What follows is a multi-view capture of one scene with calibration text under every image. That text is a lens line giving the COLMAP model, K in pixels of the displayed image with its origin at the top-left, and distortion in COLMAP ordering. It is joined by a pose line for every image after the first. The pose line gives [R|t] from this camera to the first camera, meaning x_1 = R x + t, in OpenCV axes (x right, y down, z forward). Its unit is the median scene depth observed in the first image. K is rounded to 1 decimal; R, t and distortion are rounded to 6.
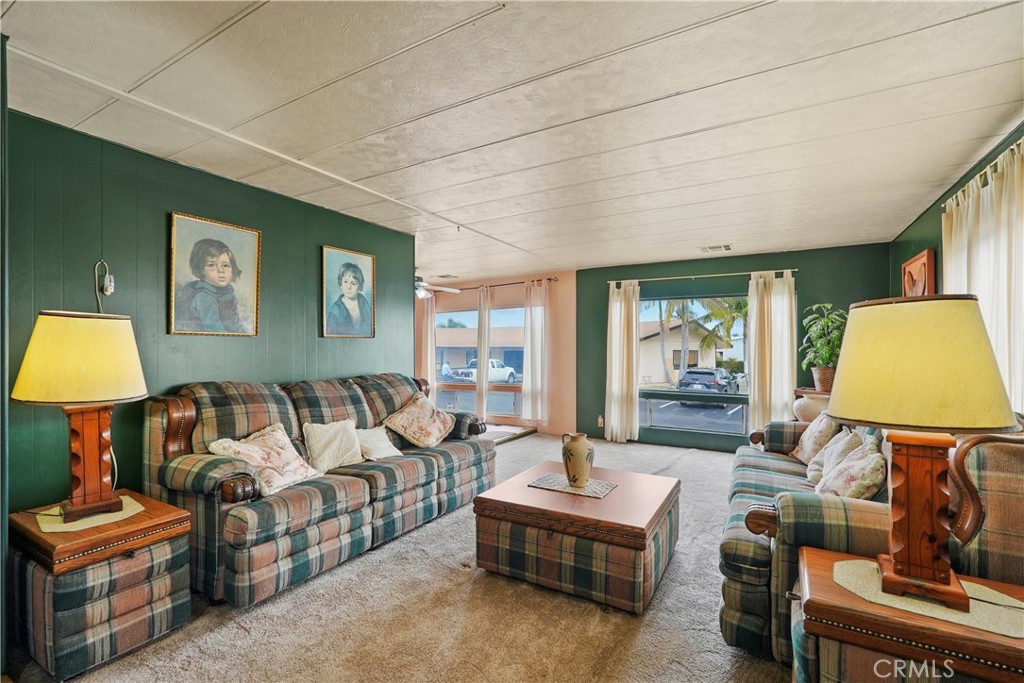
lens RADIAL K [[460.7, 0, 512.0], [0, 460.7, 345.6], [0, 0, 1]] dist [0.000786, 0.000552]
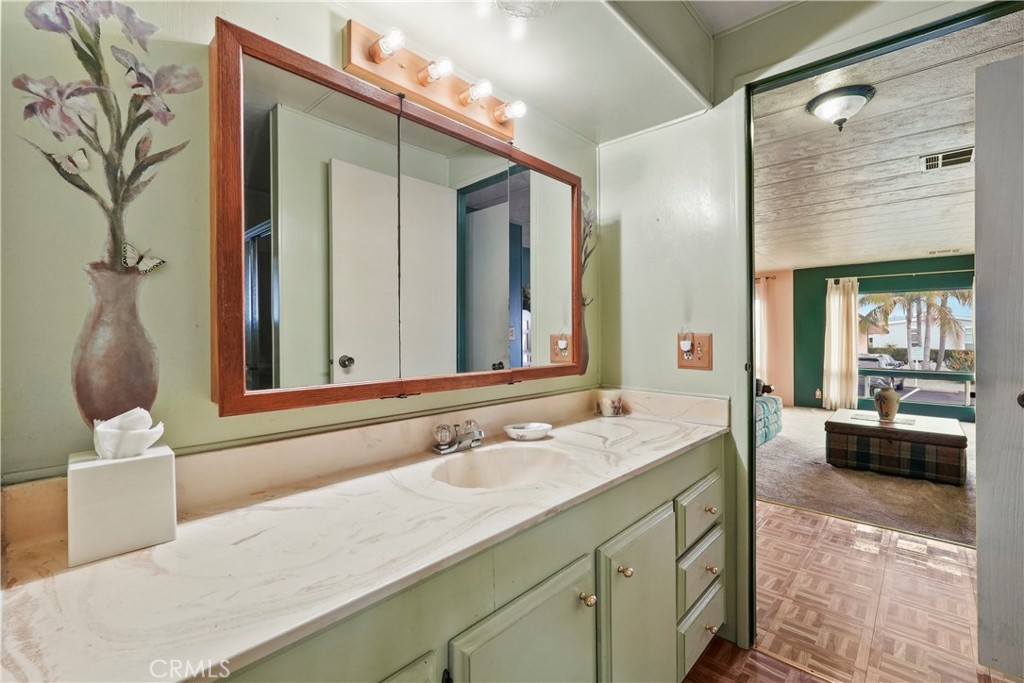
lens RADIAL K [[452.3, 0, 516.1], [0, 452.3, 337.3], [0, 0, 1]] dist [0.001593, 0.000446]
pose [[0.976561, -0.002378, -0.215229, -0.348135], [0.004575, 0.999942, 0.009712, 0.000129], [0.215193, -0.010469, 0.976515, -0.359256]]
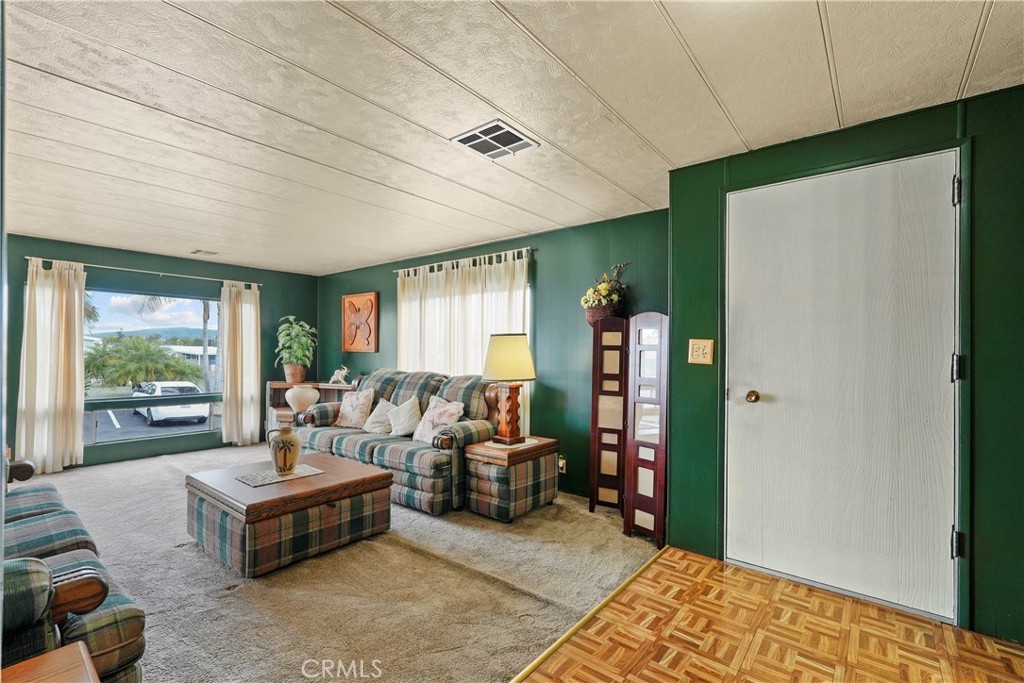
lens RADIAL K [[460.7, 0, 512.0], [0, 460.7, 345.6], [0, 0, 1]] dist [0.000786, 0.000552]
pose [[0.170883, 0.012878, 0.985207, -0.391066], [-0.011213, 0.999875, -0.011125, 0.000577], [-0.985227, -0.009146, 0.171007, 0.126333]]
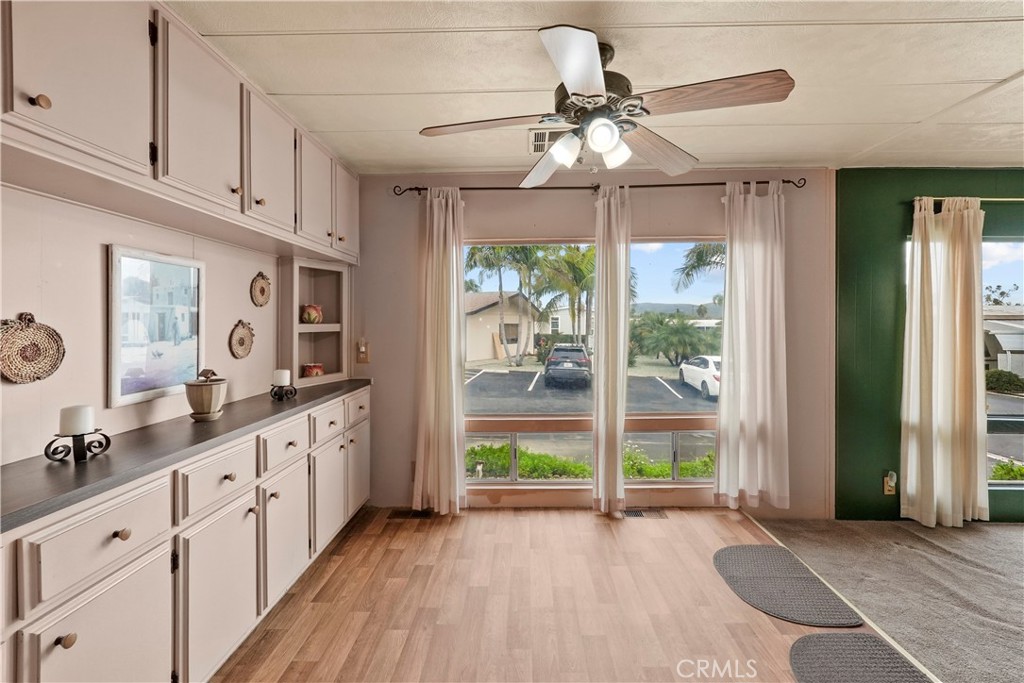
lens RADIAL K [[464.9, 0, 515.8], [0, 464.9, 320.4], [0, 0, 1]] dist [-0.002019, -0.000151]
pose [[0.877839, 0.006473, 0.478913, -0.413881], [-0.009515, 0.999947, 0.003925, -0.006579], [-0.478862, -0.008002, 0.877854, 0.802736]]
